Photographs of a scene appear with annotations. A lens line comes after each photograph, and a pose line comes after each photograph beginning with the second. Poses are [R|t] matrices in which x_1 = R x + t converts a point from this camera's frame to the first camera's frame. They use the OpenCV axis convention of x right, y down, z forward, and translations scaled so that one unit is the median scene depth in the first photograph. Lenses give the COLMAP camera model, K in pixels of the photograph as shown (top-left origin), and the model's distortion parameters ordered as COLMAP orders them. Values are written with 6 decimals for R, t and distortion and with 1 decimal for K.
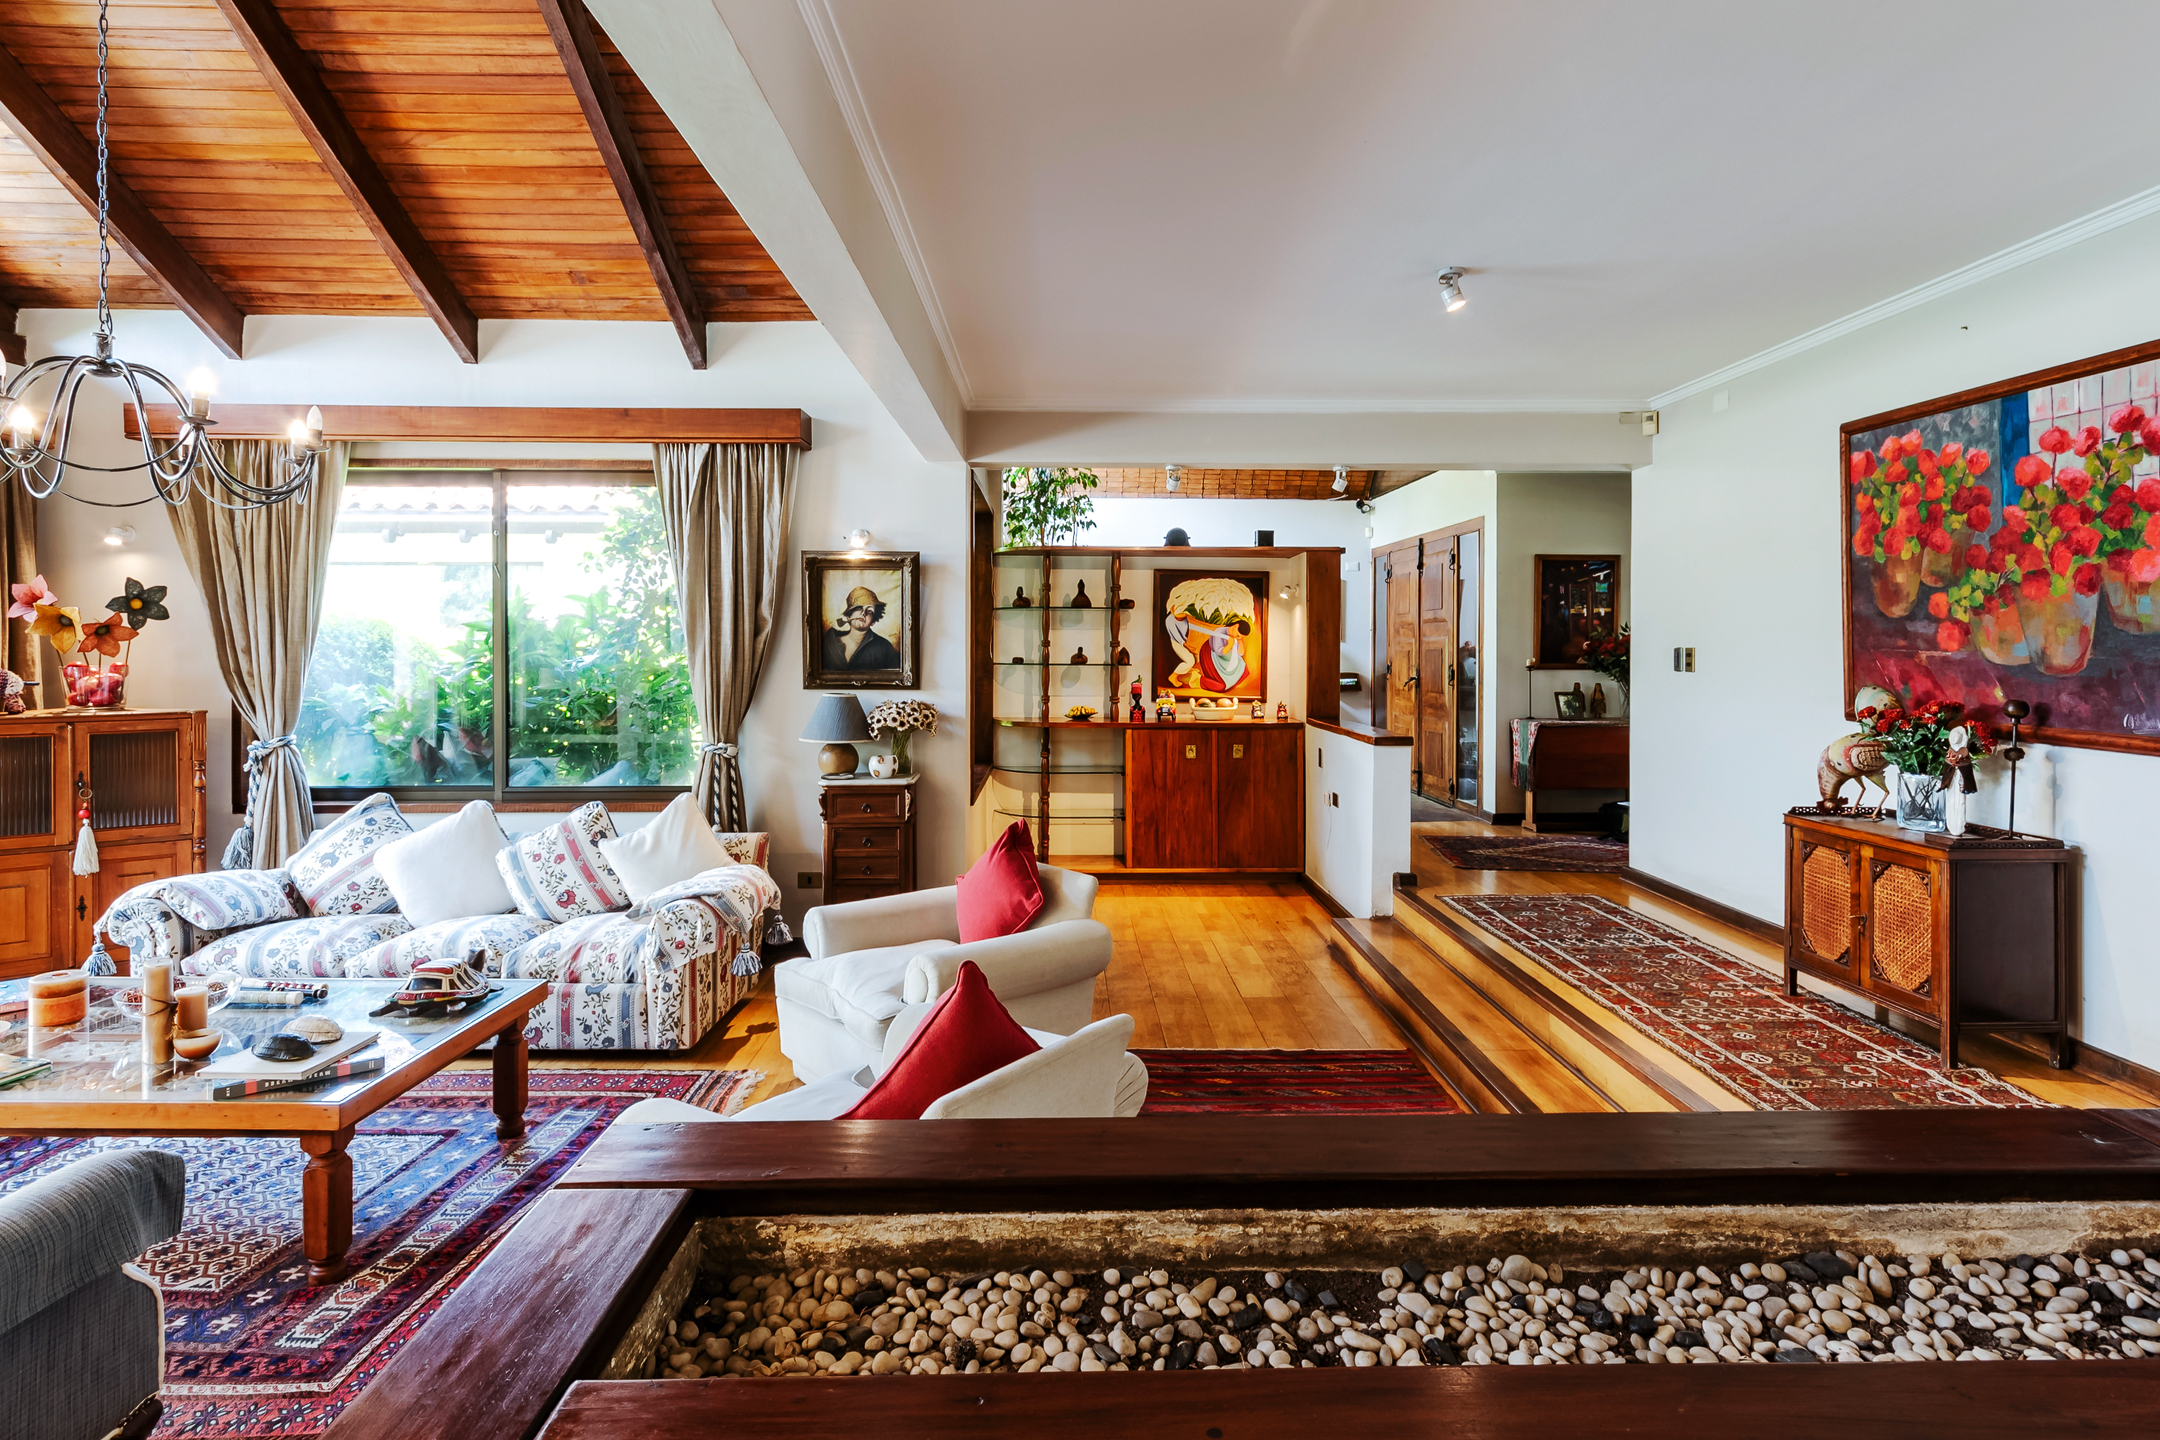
lens RADIAL K [[1150.4, 0, 1081.3], [0, 1150.4, 657.7], [0, 0, 1]] dist [0.001087, 0.000214]
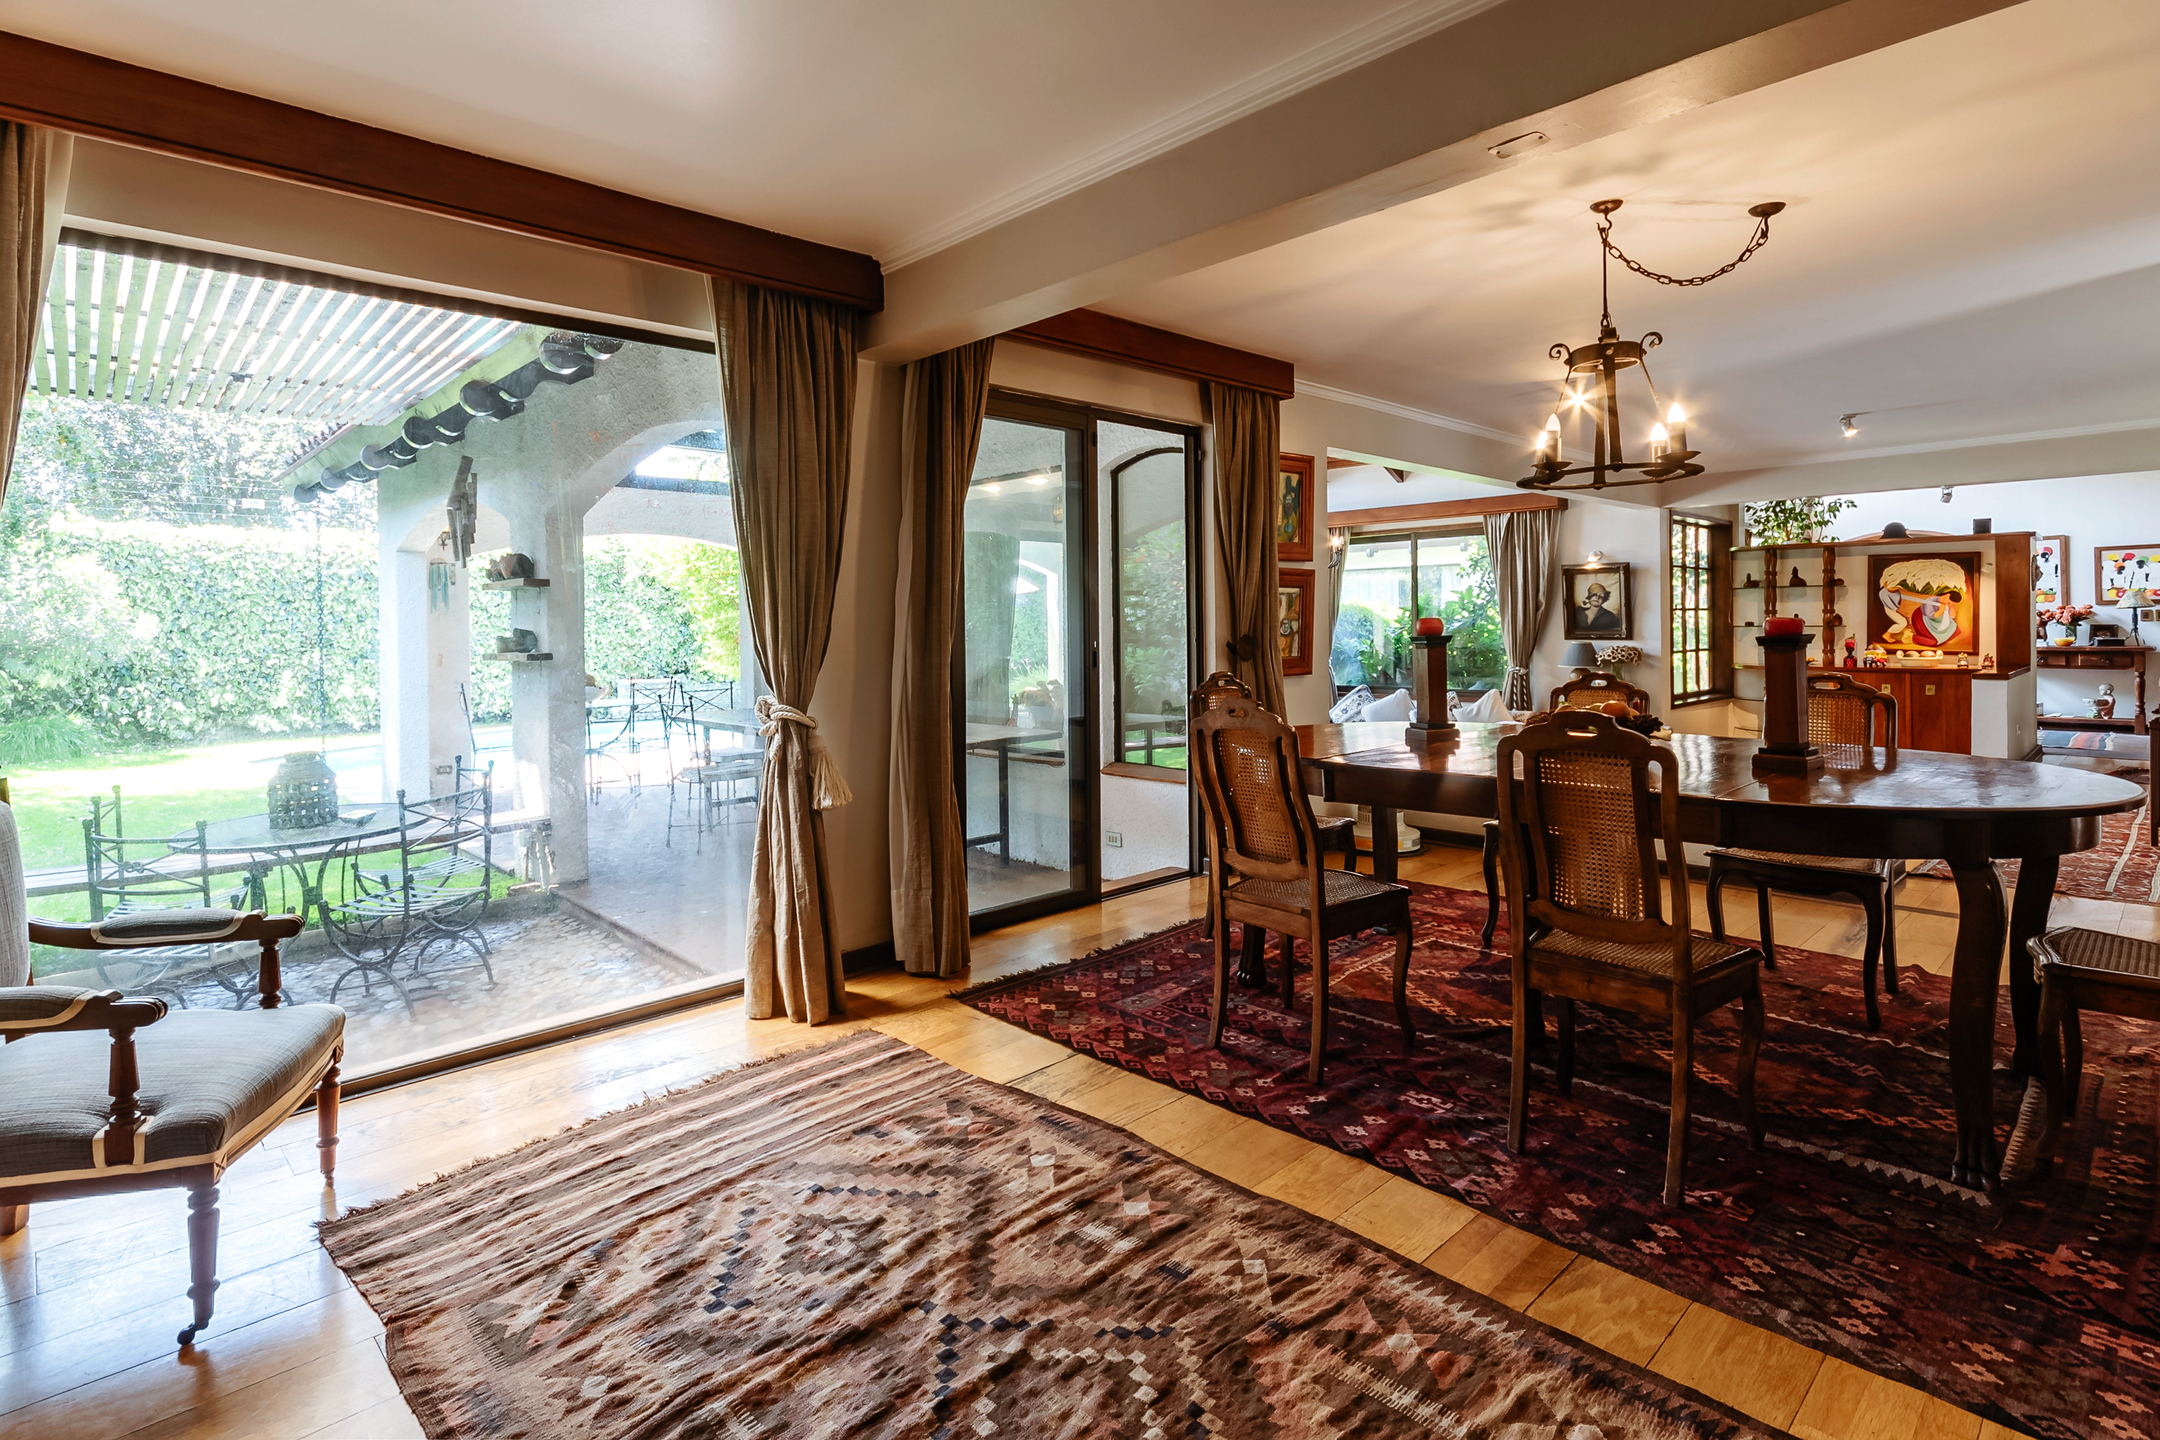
lens RADIAL K [[1043.7, 0, 1077.6], [0, 1043.7, 630.2], [0, 0, 1]] dist [0.000418, 0.000038]
pose [[0.672354, -0.006975, -0.740197, 0.412704], [0.006195, 0.999974, -0.003797, 0.011886], [0.740204, -0.002033, 0.672379, -0.614310]]
